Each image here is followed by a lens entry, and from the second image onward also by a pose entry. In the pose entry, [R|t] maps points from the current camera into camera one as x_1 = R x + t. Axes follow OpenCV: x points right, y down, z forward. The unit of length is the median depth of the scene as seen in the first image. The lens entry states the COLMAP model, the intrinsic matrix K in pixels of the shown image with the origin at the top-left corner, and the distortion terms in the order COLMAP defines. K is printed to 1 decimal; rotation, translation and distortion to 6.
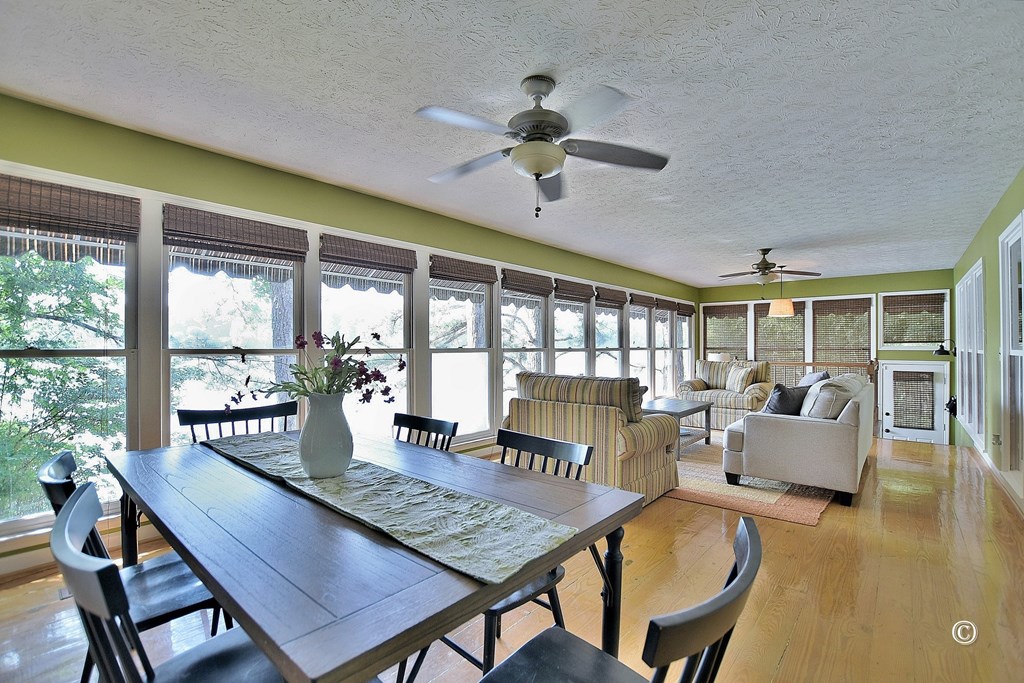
lens RADIAL K [[473.3, 0, 505.9], [0, 473.3, 344.1], [0, 0, 1]] dist [-0.033432, 0.004466]
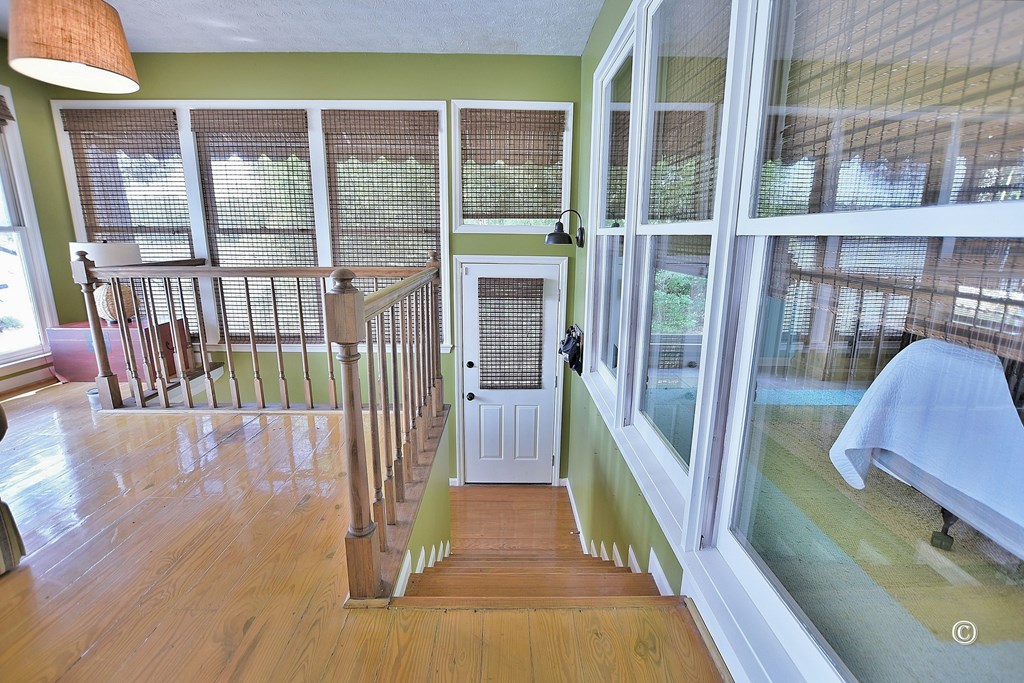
lens RADIAL K [[473.3, 0, 514.0], [0, 473.3, 348.5], [0, 0, 1]] dist [-0.033432, 0.004466]
pose [[0.752601, -0.142700, 0.642828, 0.560089], [-0.011957, 0.973113, 0.230018, 0.016564], [-0.658368, -0.180798, 0.730660, 0.629267]]
